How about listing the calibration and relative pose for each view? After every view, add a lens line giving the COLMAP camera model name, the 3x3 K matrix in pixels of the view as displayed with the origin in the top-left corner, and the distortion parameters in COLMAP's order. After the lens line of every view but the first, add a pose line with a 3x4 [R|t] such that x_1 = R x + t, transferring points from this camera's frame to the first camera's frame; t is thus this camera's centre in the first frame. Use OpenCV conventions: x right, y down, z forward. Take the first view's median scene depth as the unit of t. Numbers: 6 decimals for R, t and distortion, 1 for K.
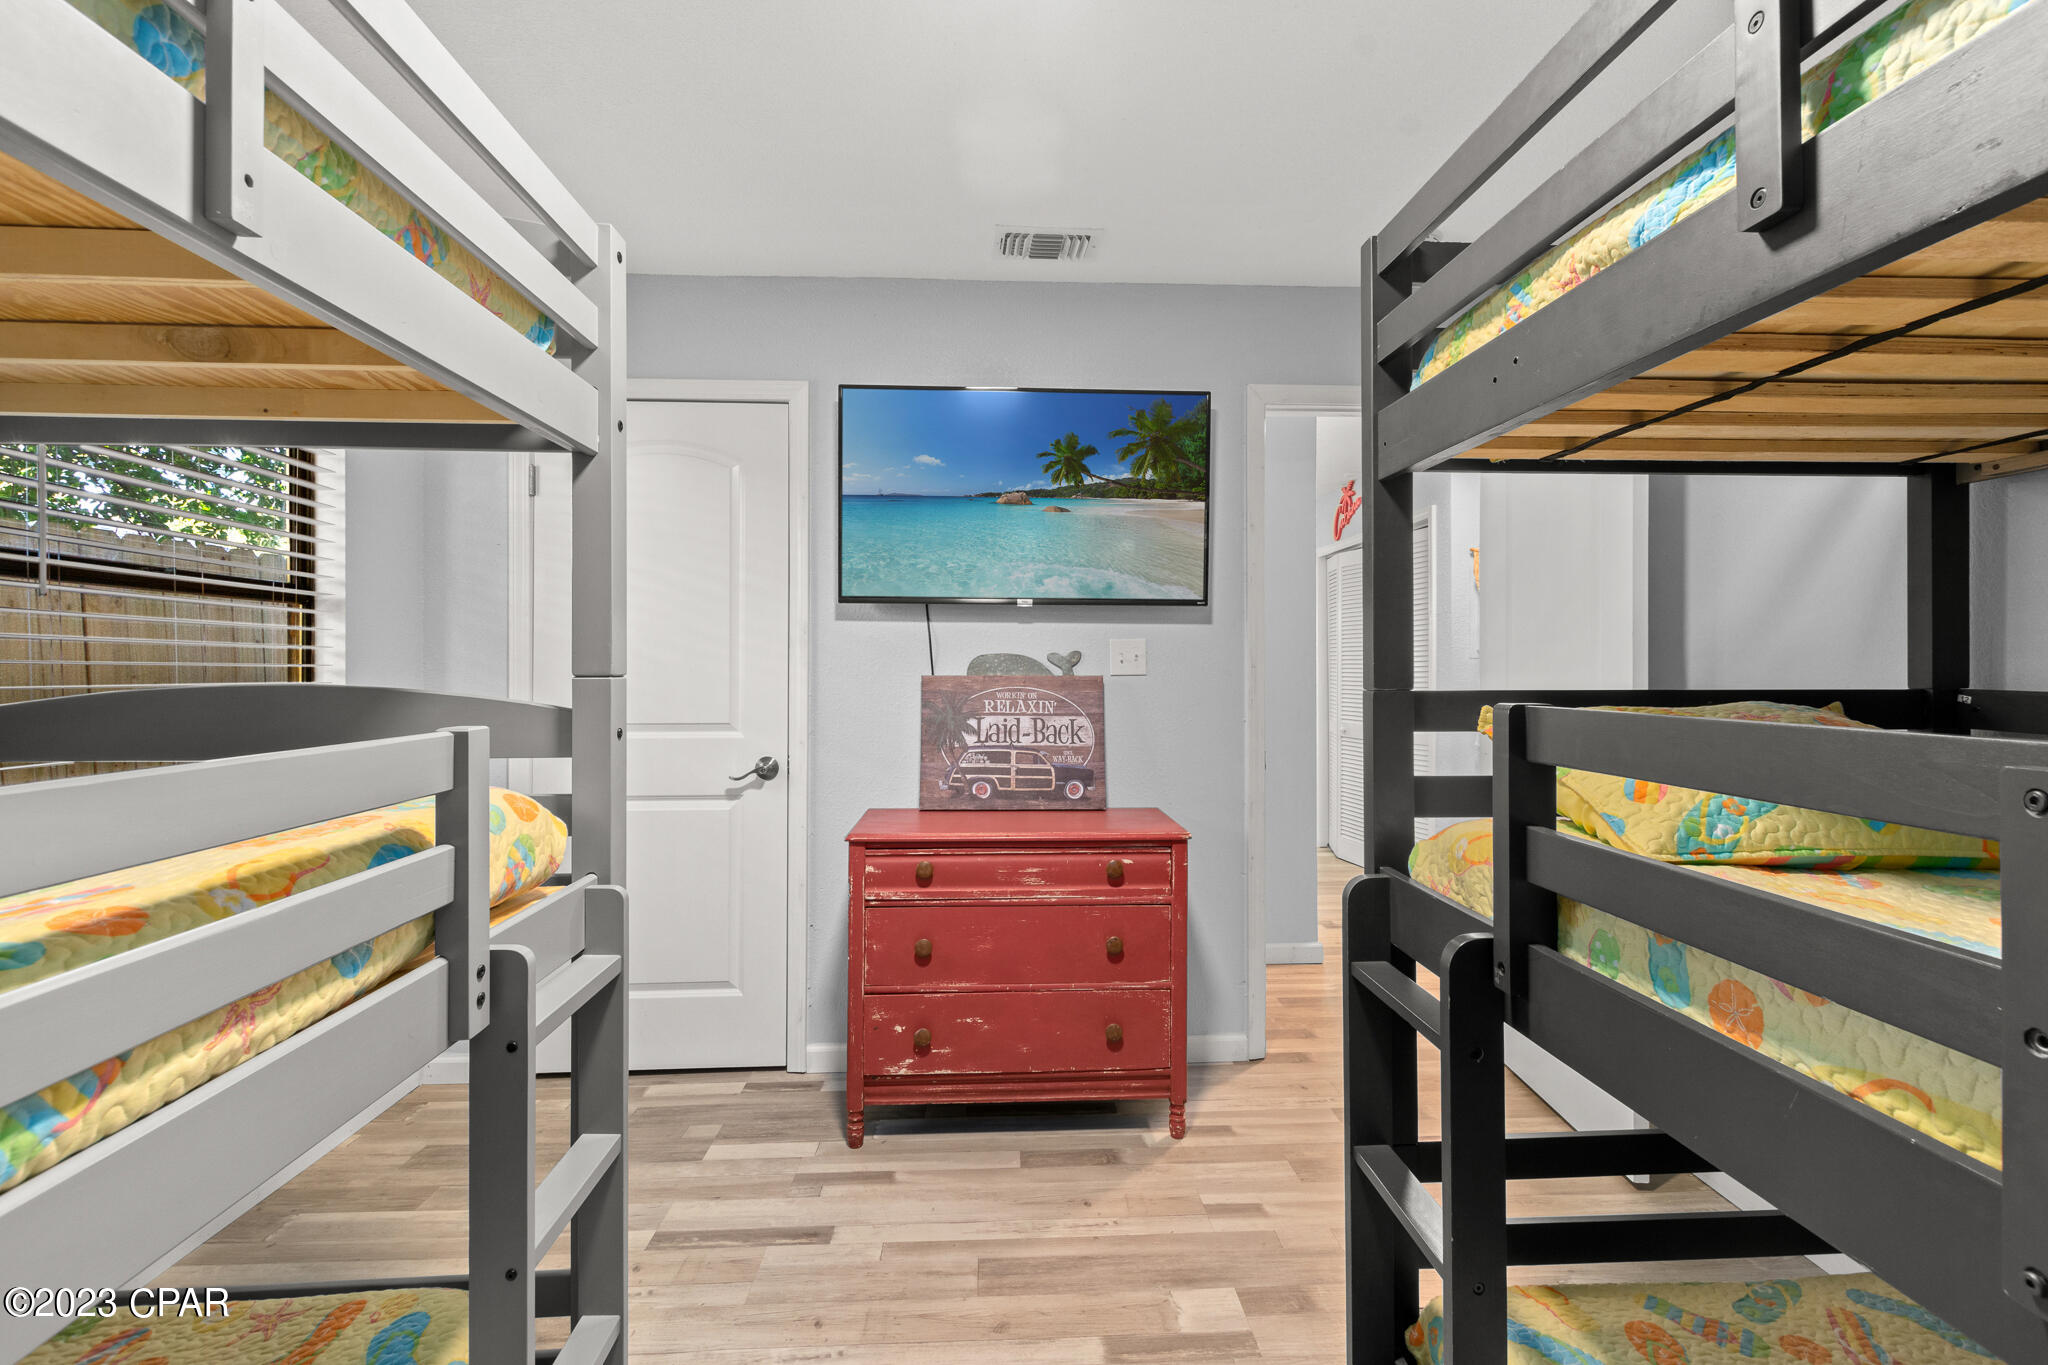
lens RADIAL K [[911.8, 0, 1031.0], [0, 911.8, 671.4], [0, 0, 1]] dist [0.000855, -0.004471]
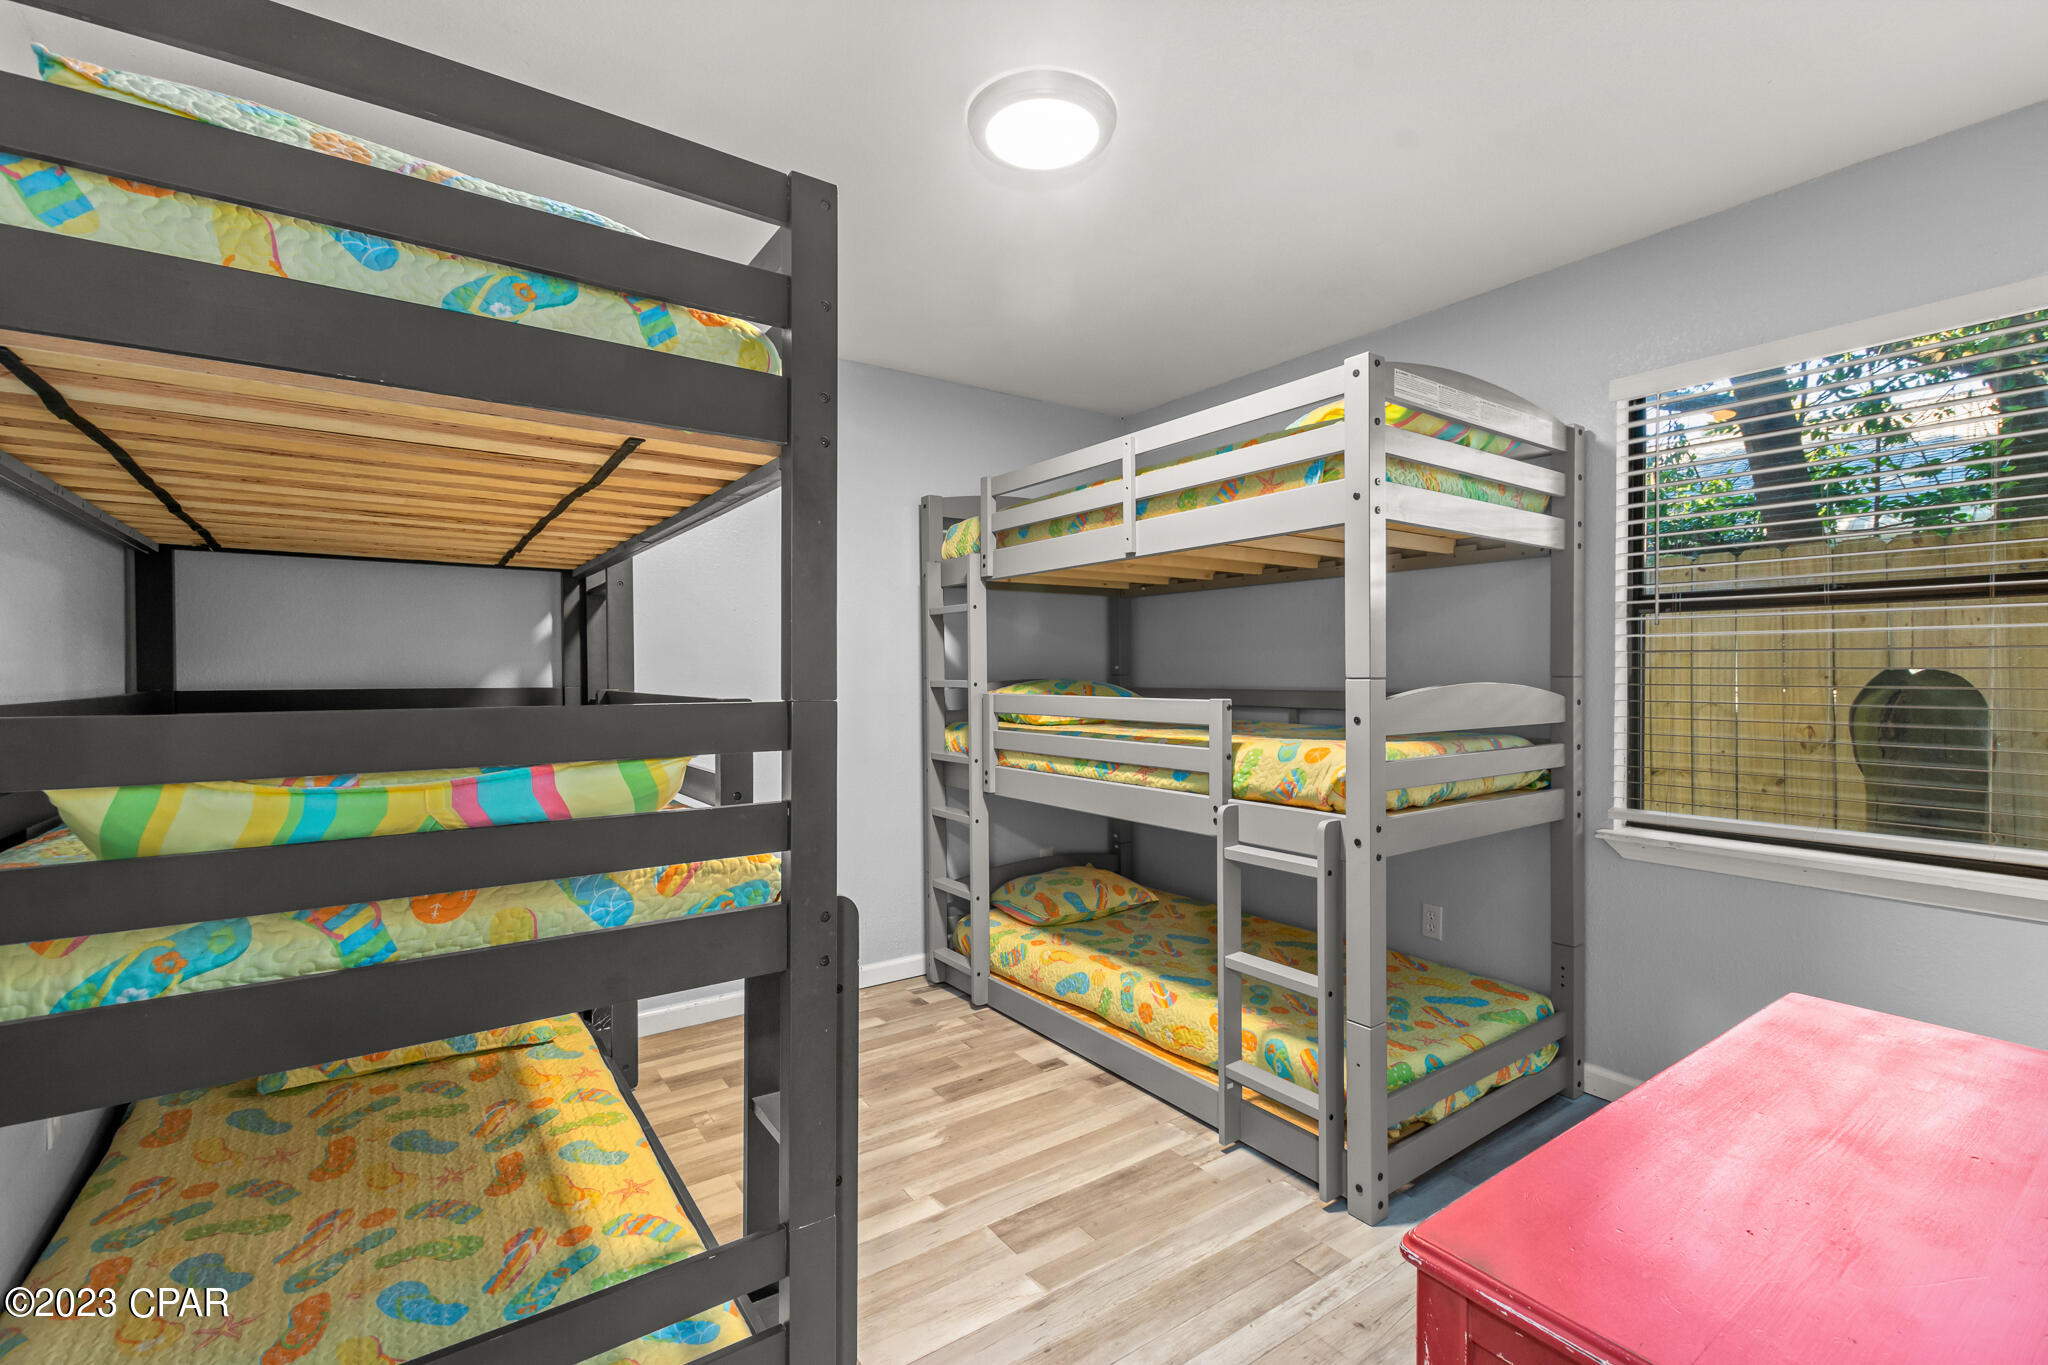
lens RADIAL K [[907.7, 0, 1019.9], [0, 907.7, 676.9], [0, 0, 1]] dist [0.001233, -0.000042]
pose [[-0.844173, 0.004443, -0.536052, 0.909902], [-0.009395, 0.999689, 0.023082, -0.028914], [0.535988, 0.024521, -0.843869, 2.485728]]
